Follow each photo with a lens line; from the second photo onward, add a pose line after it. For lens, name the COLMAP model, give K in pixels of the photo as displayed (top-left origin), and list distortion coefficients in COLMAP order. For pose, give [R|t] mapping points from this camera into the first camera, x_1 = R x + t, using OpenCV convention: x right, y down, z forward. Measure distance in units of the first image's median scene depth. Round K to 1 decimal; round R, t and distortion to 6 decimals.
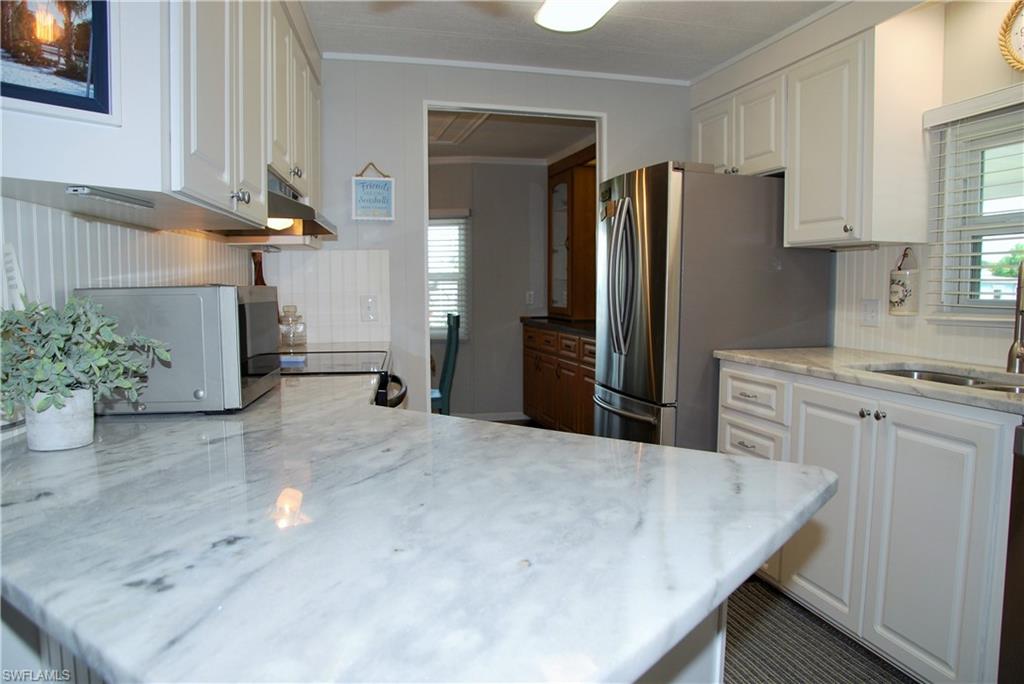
lens RADIAL K [[732.4, 0, 506.3], [0, 732.4, 349.0], [0, 0, 1]] dist [-0.128093, 0.071686]
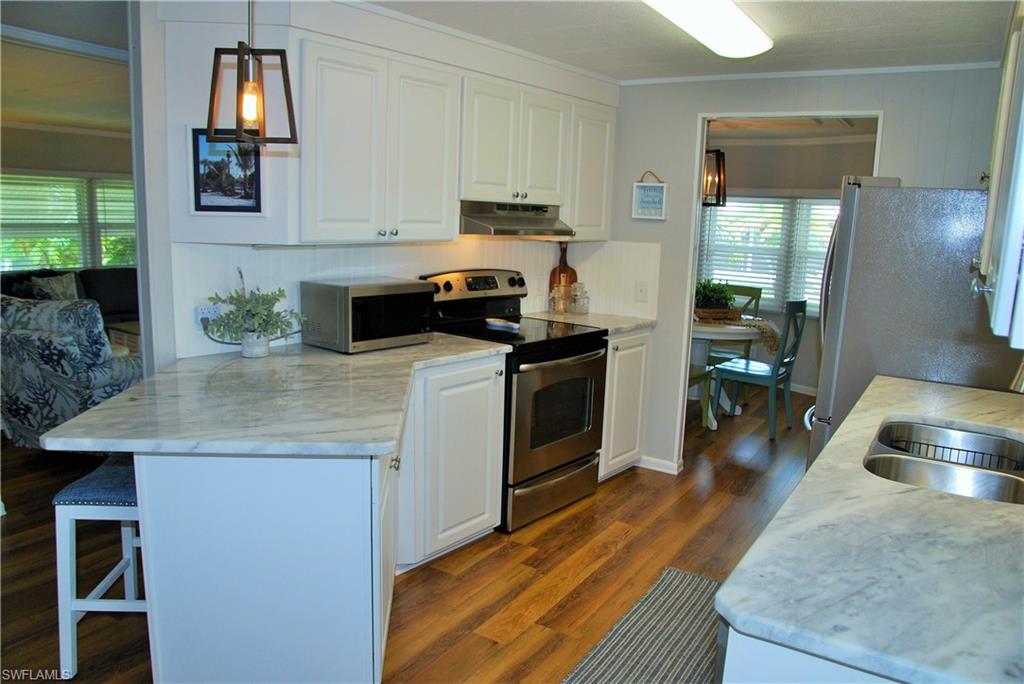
lens RADIAL K [[732.4, 0, 516.0], [0, 732.4, 354.3], [0, 0, 1]] dist [-0.128093, 0.071686]
pose [[0.680739, 0.164743, -0.713761, 1.731097], [-0.100247, 0.986167, 0.132007, -0.279677], [0.725634, -0.018310, 0.687837, 0.009458]]
